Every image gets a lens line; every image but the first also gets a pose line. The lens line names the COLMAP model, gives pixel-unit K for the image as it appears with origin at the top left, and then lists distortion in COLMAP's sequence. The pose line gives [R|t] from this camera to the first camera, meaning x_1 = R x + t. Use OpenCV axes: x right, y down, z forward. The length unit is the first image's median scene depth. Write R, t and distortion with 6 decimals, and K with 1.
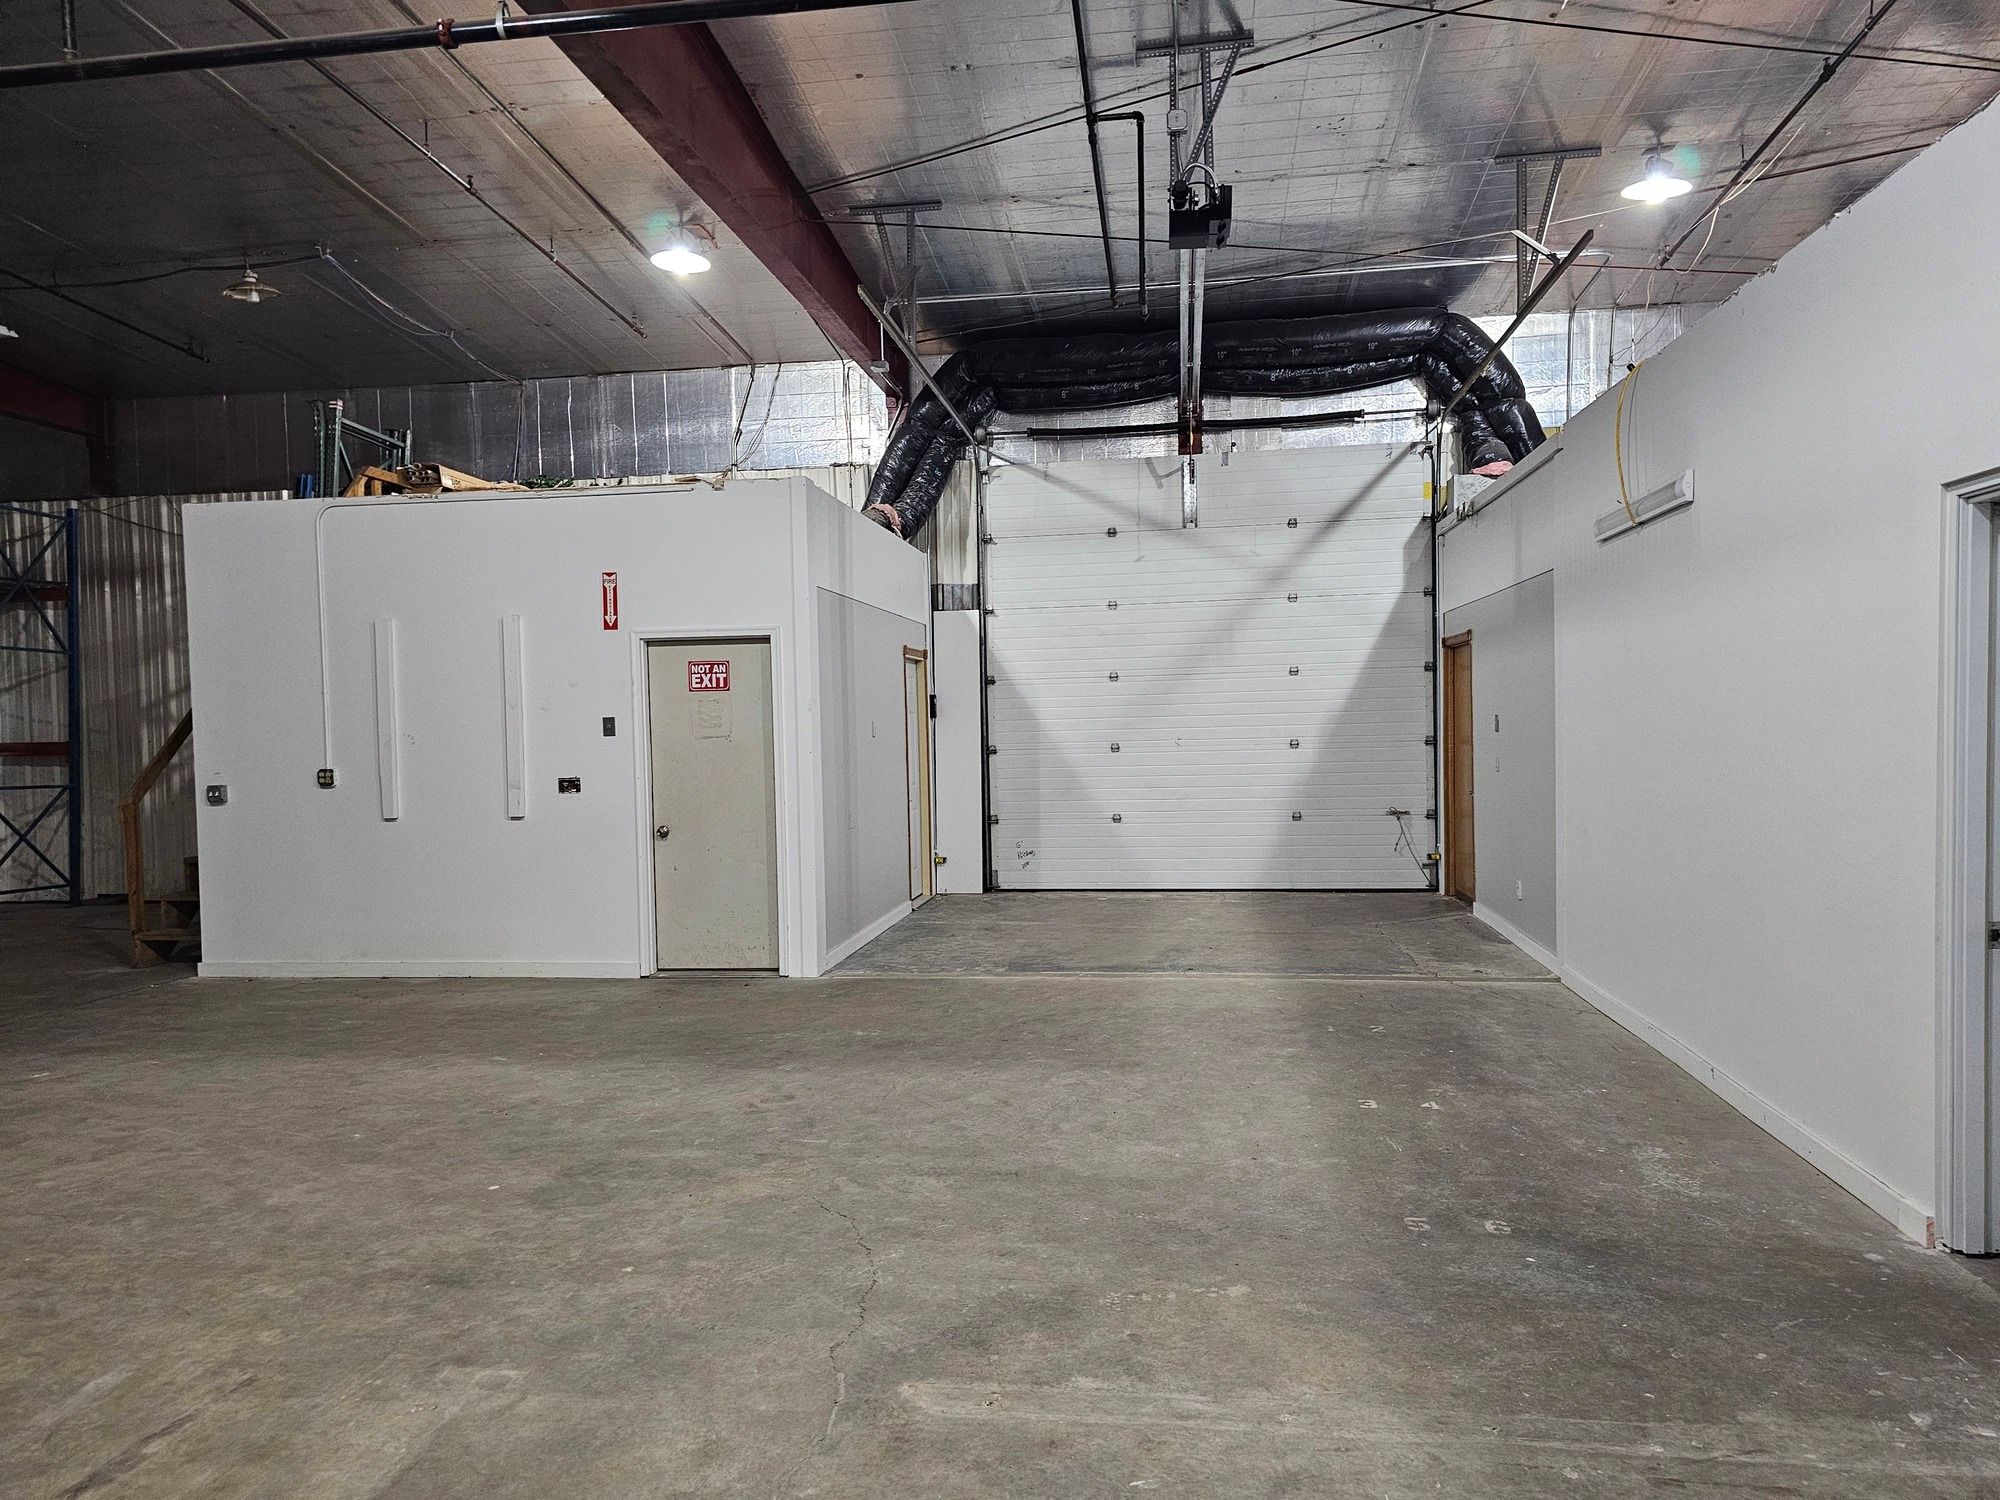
lens RADIAL K [[1329.9, 0, 994.1], [0, 1329.9, 775.5], [0, 0, 1]] dist [0.068497, -0.067471]
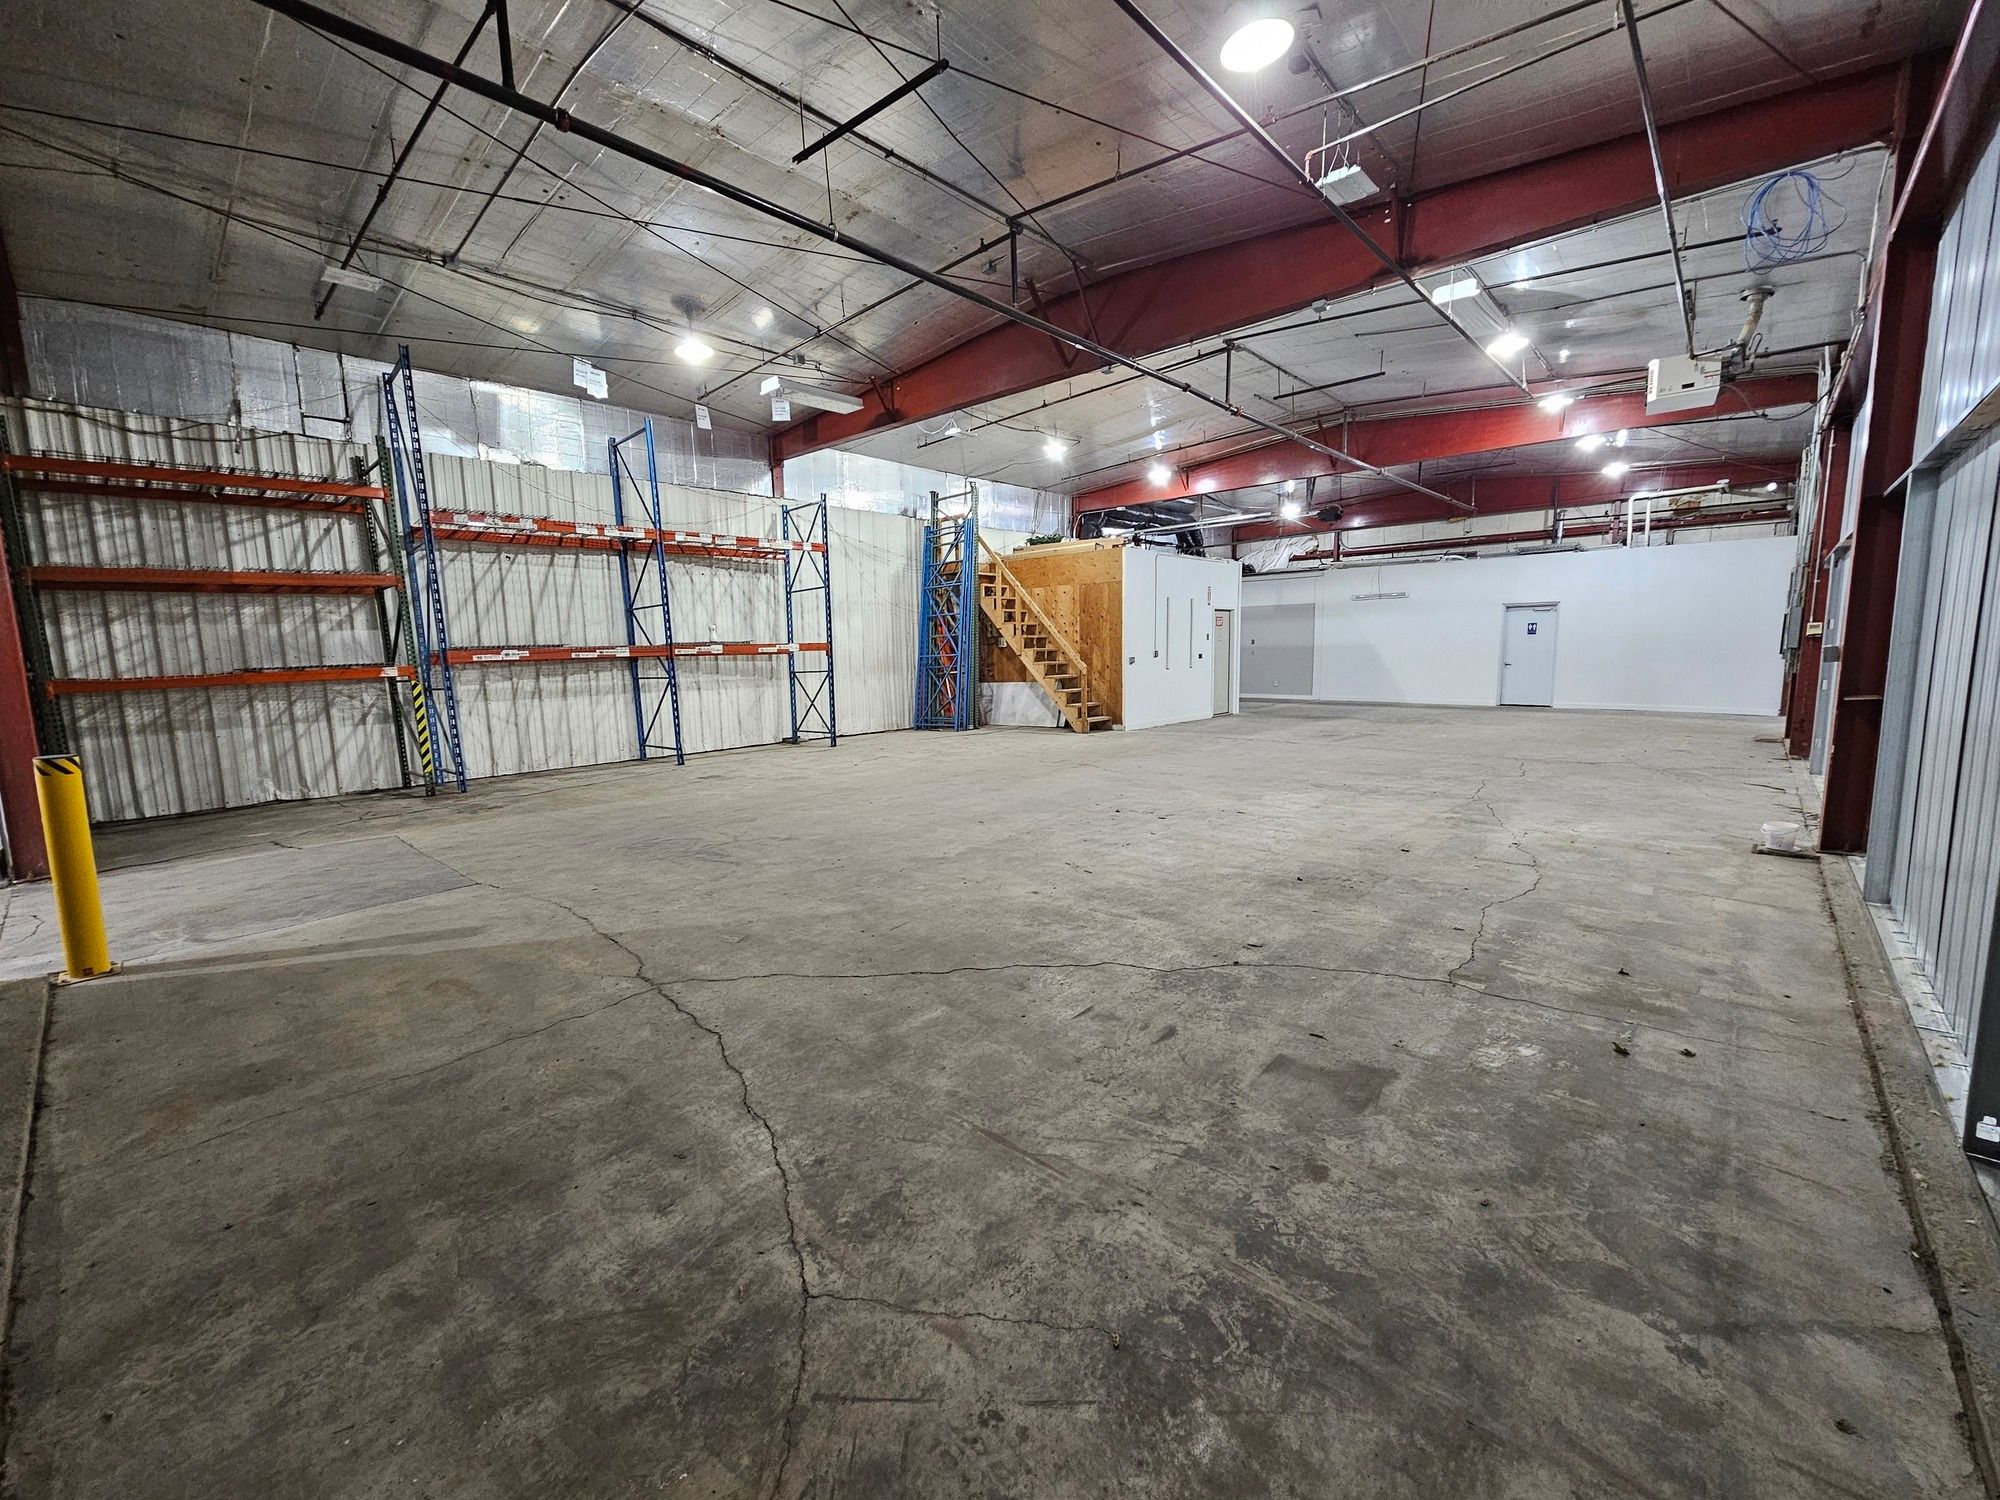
lens RADIAL K [[816.2, 0, 1004.7], [0, 816.2, 753.4], [0, 0, 1]] dist [-0.003361, -0.000289]
pose [[0.561523, -0.094647, 0.822030, -2.127967], [0.043129, 0.995434, 0.085151, 0.050691], [-0.826336, -0.012361, 0.563041, 0.327771]]
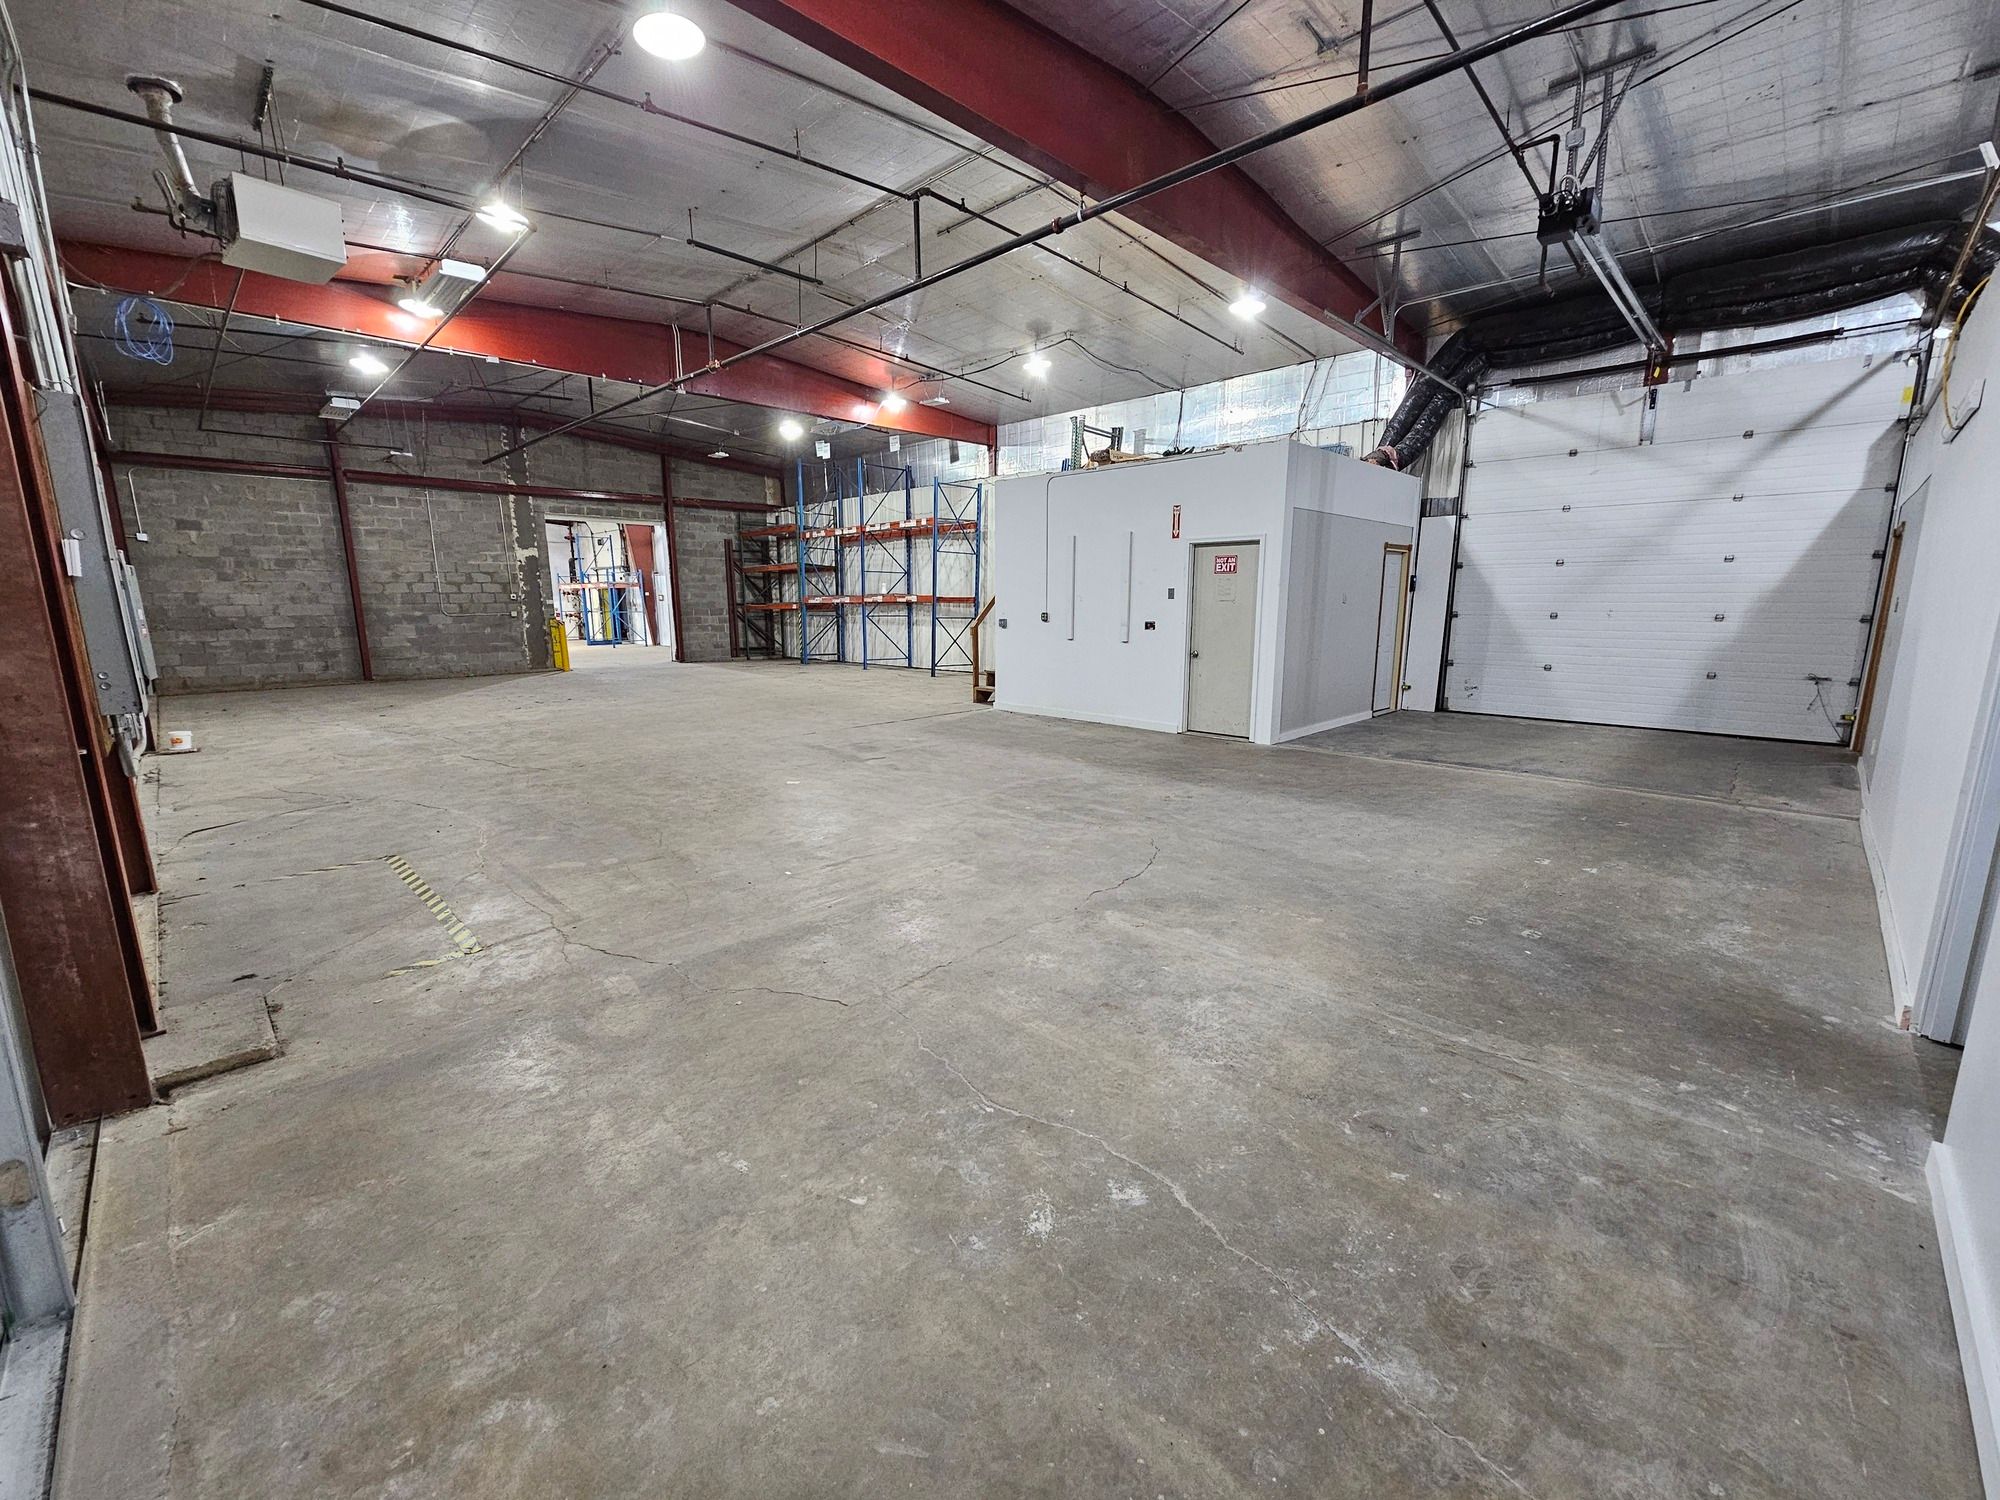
lens RADIAL K [[816.2, 0, 1004.7], [0, 816.2, 753.4], [0, 0, 1]] dist [-0.003361, -0.000289]
pose [[0.806624, 0.130994, -0.576366, 0.194304], [-0.039610, 0.984920, 0.168414, -0.000542], [0.589736, -0.113017, 0.799649, -0.037064]]
